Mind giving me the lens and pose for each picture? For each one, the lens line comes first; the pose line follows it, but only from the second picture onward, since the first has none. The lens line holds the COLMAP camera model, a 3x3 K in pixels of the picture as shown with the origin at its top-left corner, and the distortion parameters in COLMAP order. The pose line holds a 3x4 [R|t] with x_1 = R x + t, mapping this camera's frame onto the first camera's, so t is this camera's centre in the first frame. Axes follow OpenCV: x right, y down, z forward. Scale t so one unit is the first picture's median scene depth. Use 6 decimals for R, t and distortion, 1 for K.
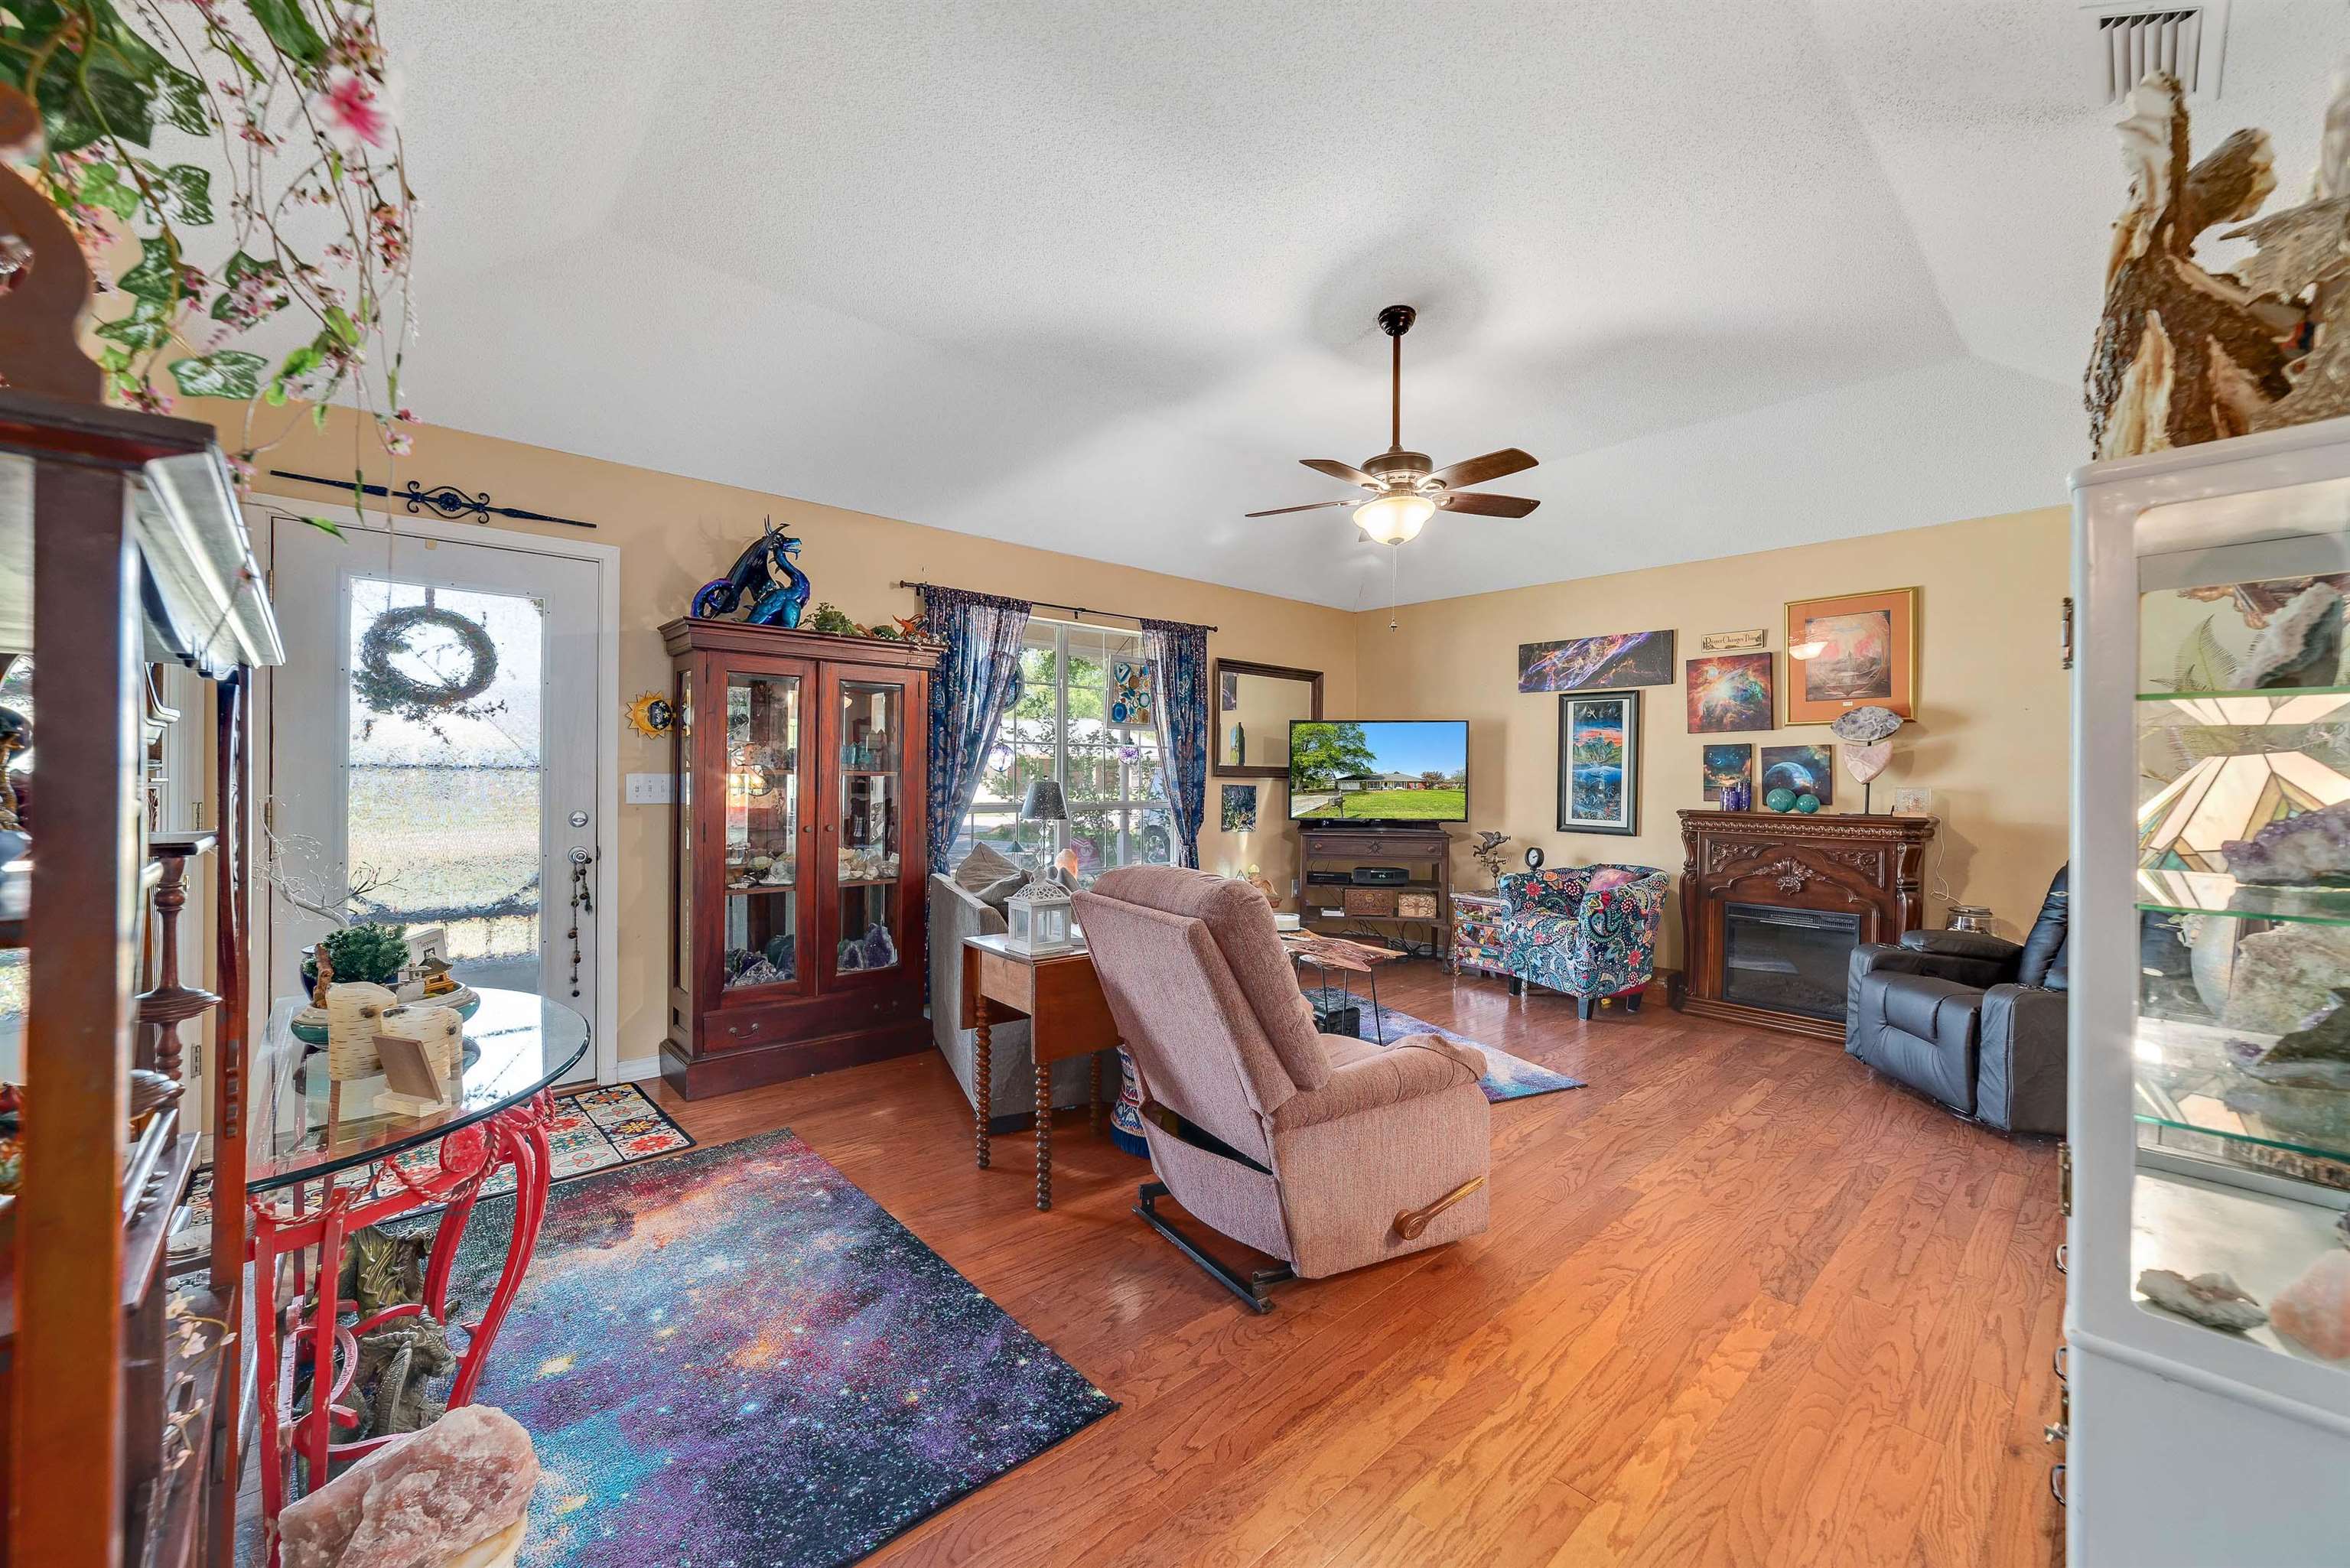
lens RADIAL K [[903.3, 0, 1176.6], [0, 903.3, 776.3], [0, 0, 1]] dist [-0.015768, 0.003773]
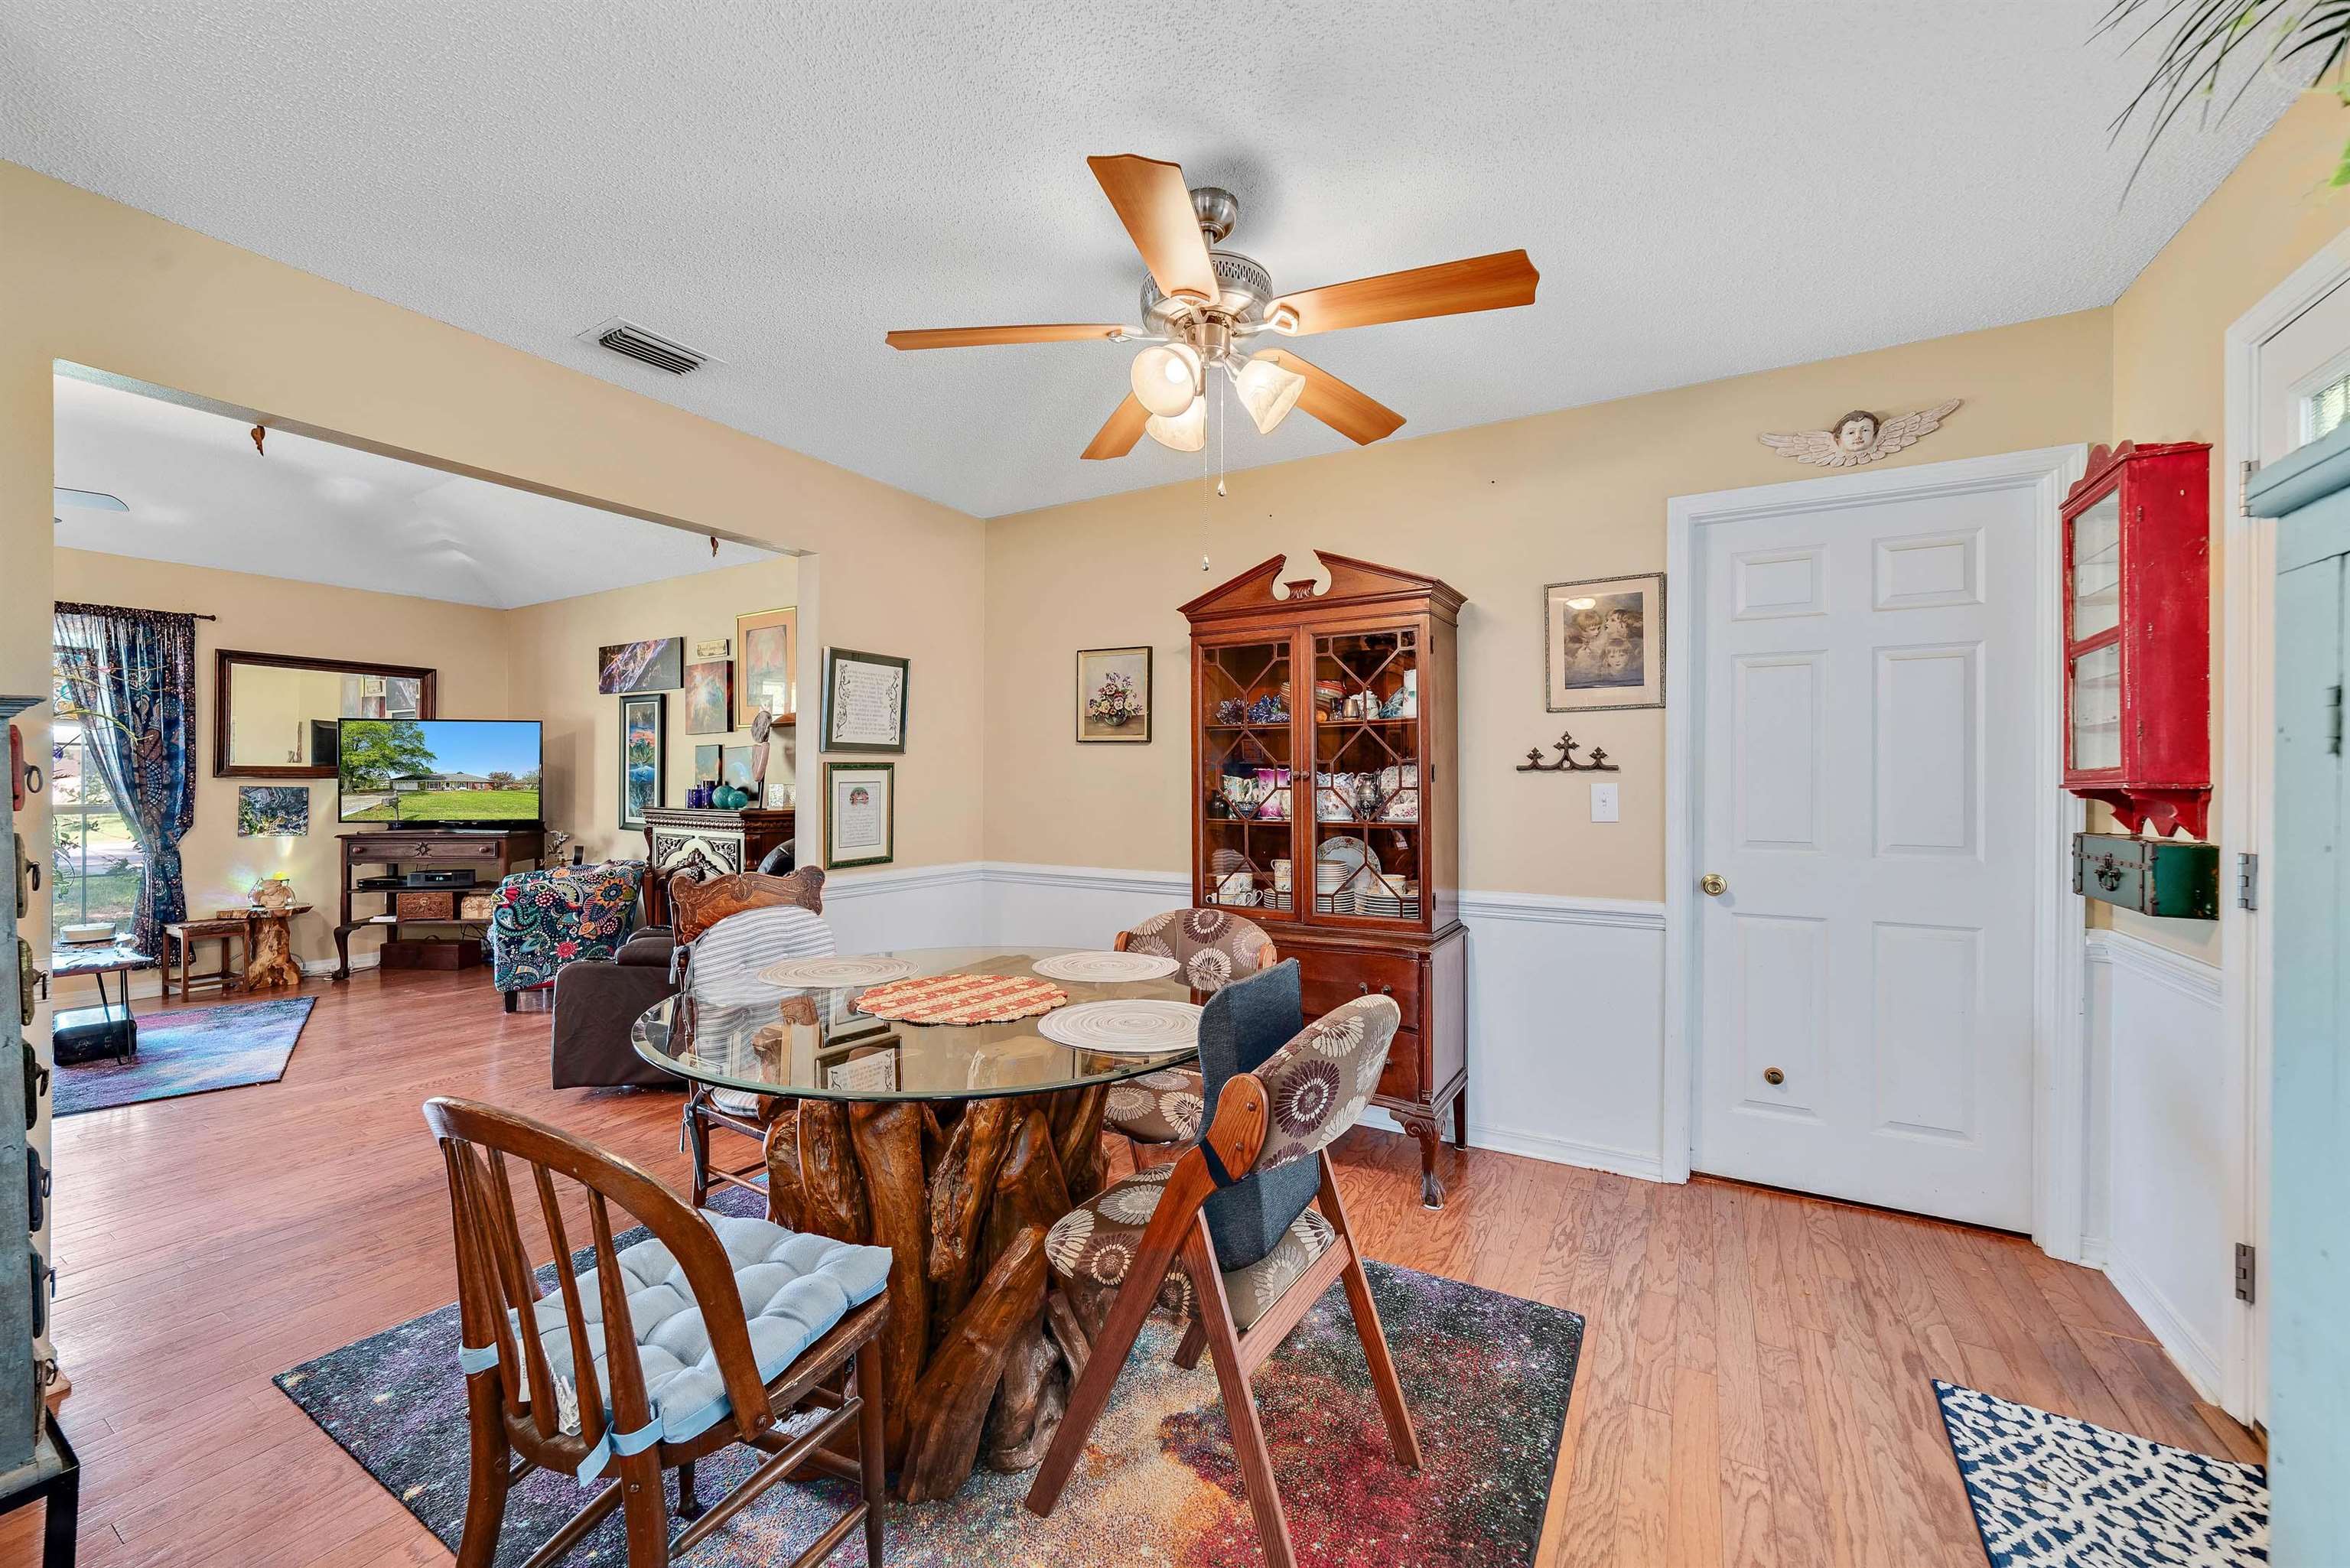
lens RADIAL K [[903.3, 0, 1170.5], [0, 903.3, 776.7], [0, 0, 1]] dist [-0.015768, 0.003773]
pose [[0.952960, -0.003647, 0.303075, 0.801629], [0.004607, 0.999986, -0.002451, 0.007351], [-0.303062, 0.003732, 0.952963, -0.185206]]
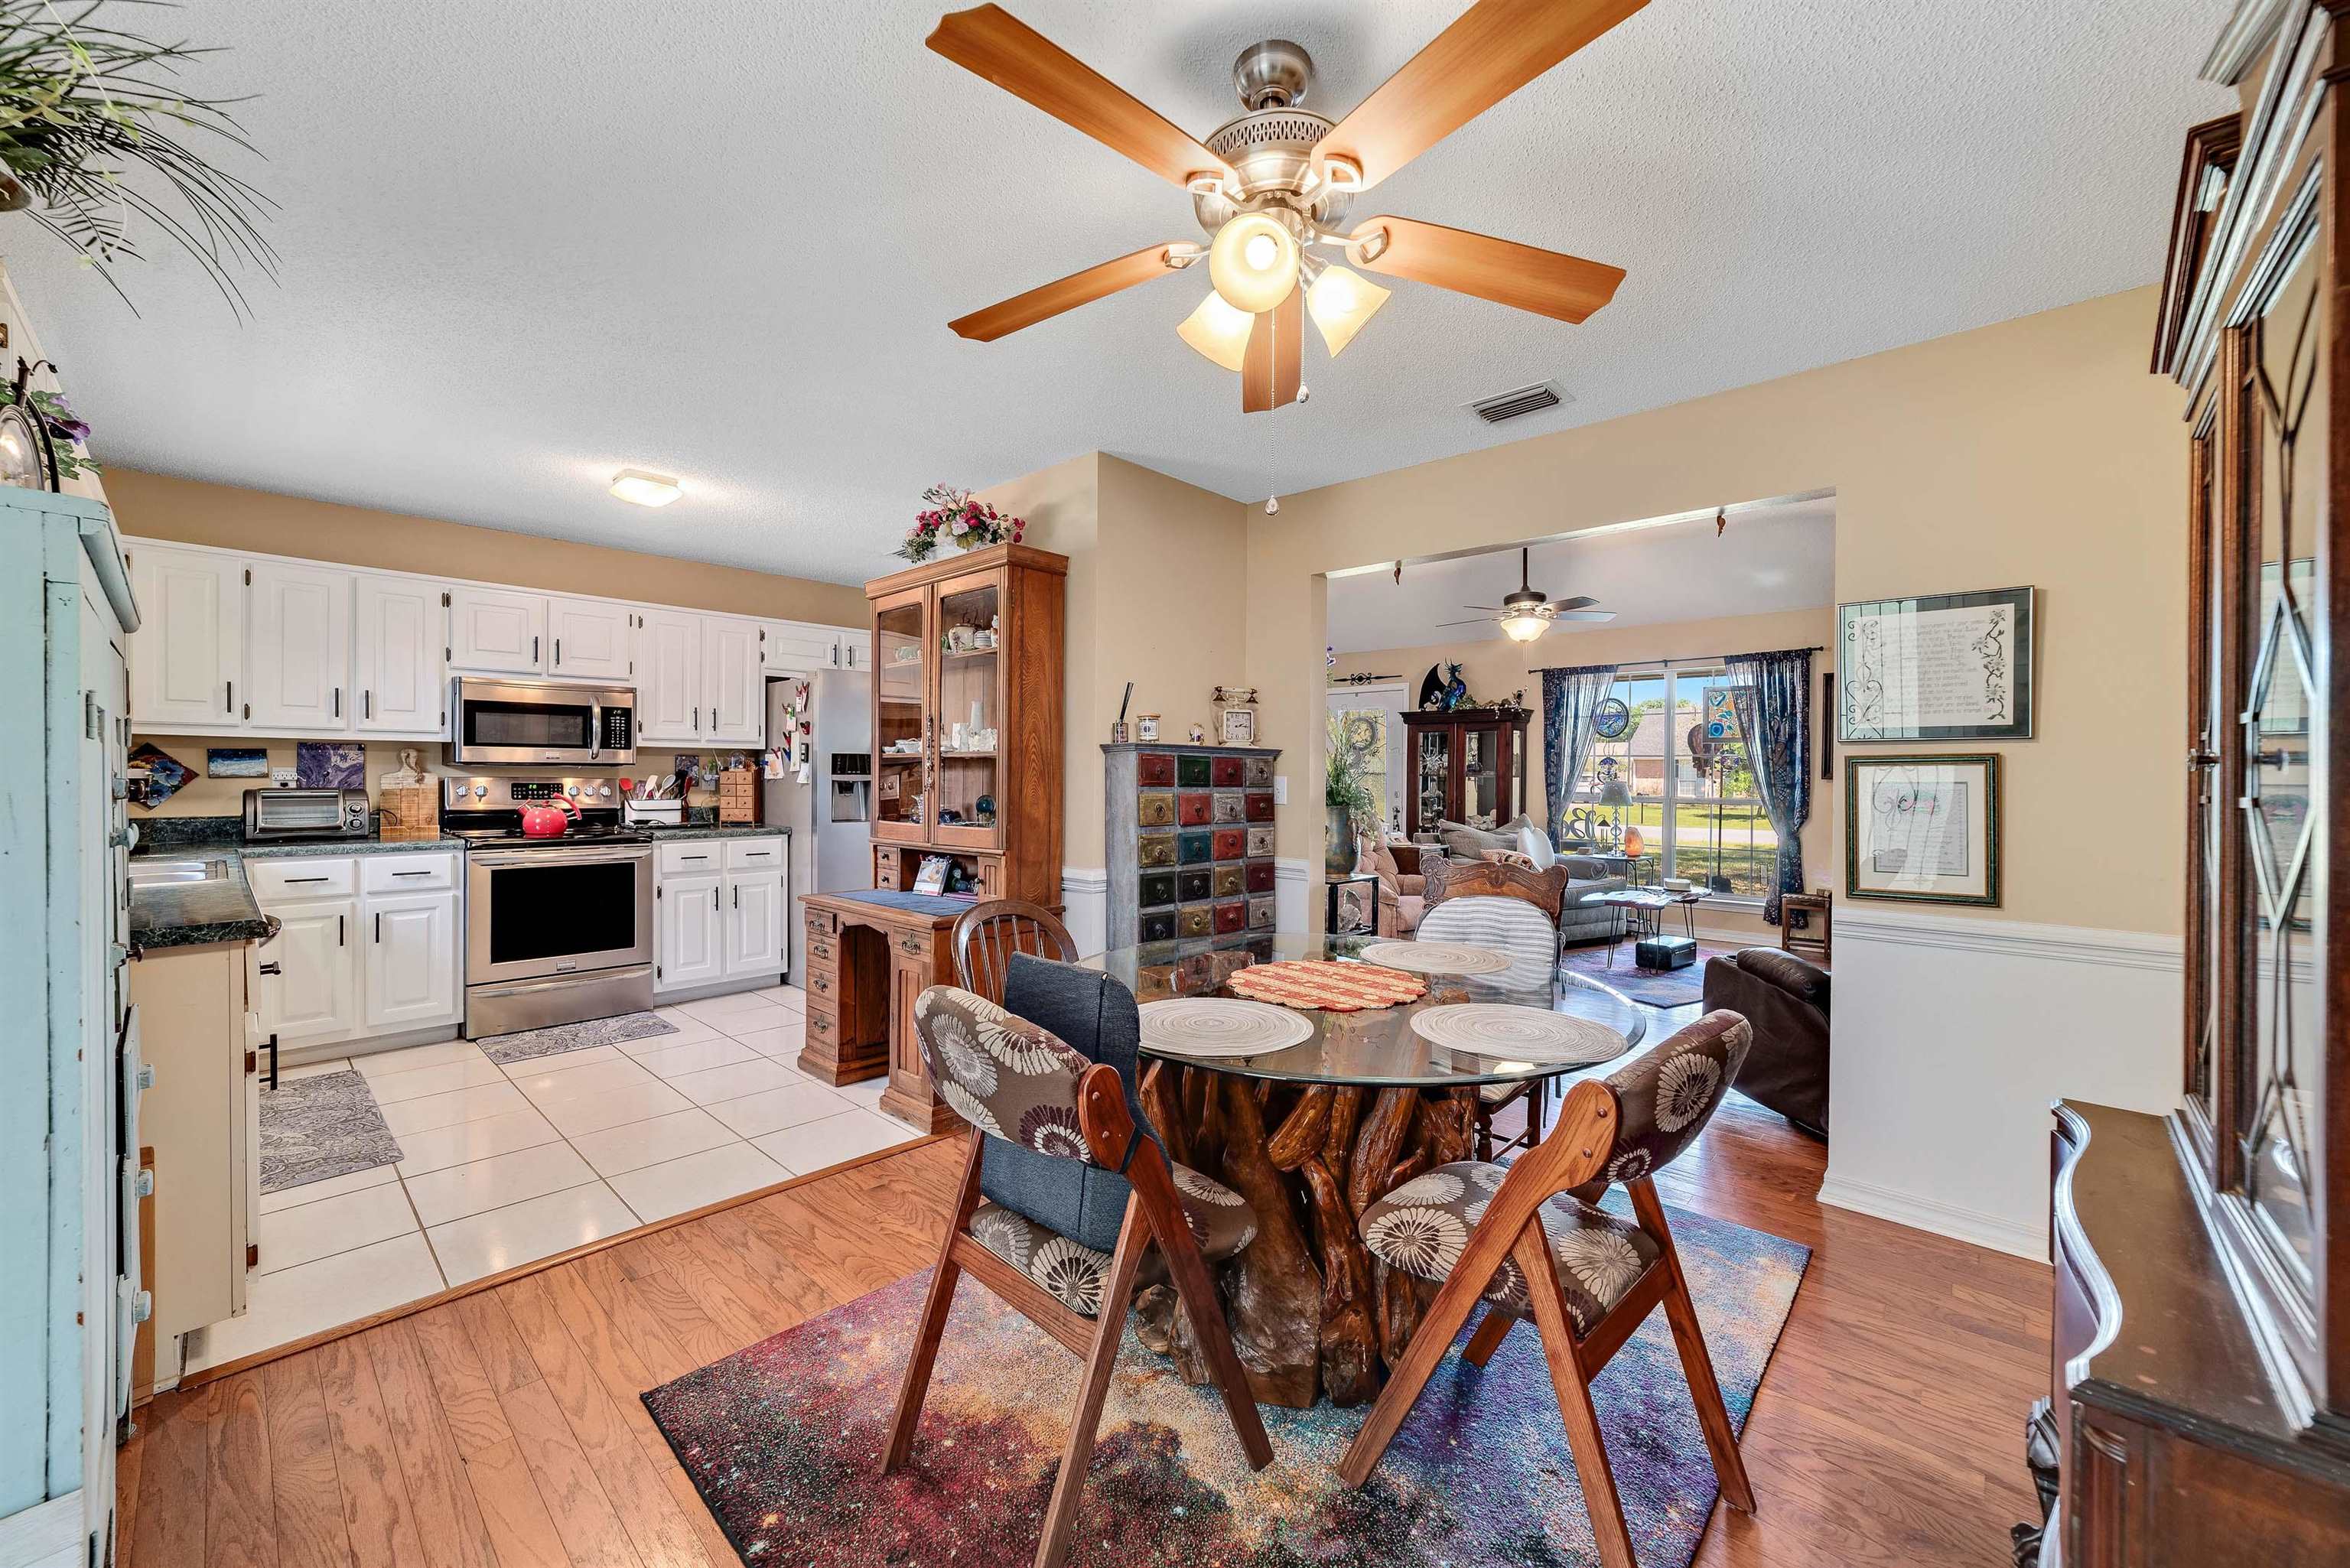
lens RADIAL K [[903.3, 0, 1178.5], [0, 903.3, 776.9], [0, 0, 1]] dist [-0.015768, 0.003773]
pose [[0.085513, -0.003705, -0.996330, 1.248610], [-0.009101, 0.999948, -0.004499, 0.011412], [0.996296, 0.009453, 0.085475, 0.123318]]
